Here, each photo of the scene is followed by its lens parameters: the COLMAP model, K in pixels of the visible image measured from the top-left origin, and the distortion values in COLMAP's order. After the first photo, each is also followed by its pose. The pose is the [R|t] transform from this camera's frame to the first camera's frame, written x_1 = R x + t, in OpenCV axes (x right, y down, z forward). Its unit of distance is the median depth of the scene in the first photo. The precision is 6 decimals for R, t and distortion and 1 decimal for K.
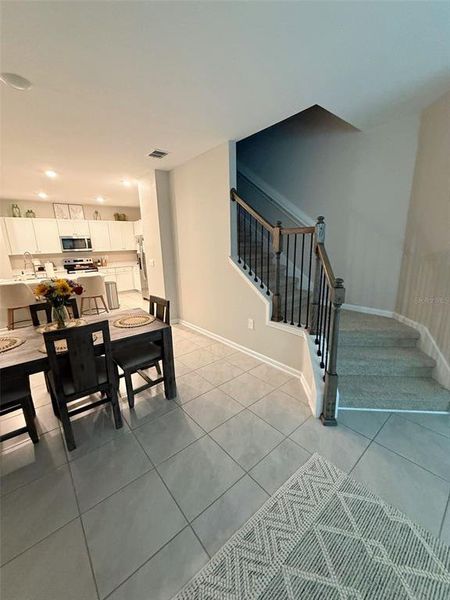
lens RADIAL K [[238.0, 0, 225.3], [0, 238.0, 299.5], [0, 0, 1]] dist [-0.002137, 0.000358]
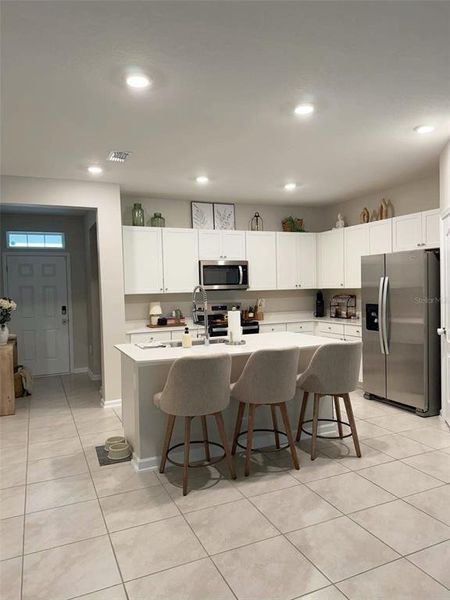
lens RADIAL K [[425.4, 0, 227.1], [0, 425.4, 300.1], [0, 0, 1]] dist [0.011975, 0.001482]
pose [[0.958327, 0.012498, -0.285399, -0.369795], [-0.066871, 0.981100, -0.181578, -0.018398], [0.277736, 0.193096, 0.941051, 0.165247]]
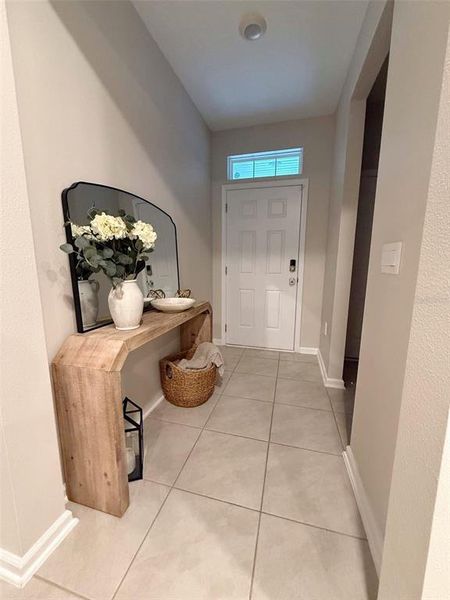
lens RADIAL K [[238.0, 0, 225.4], [0, 238.0, 300.4], [0, 0, 1]] dist [-0.002137, 0.000358]
pose [[0.577306, 0.167343, -0.799196, -0.687317], [-0.204761, 0.977169, 0.056698, -0.080164], [0.790438, 0.130912, 0.598390, 0.588865]]
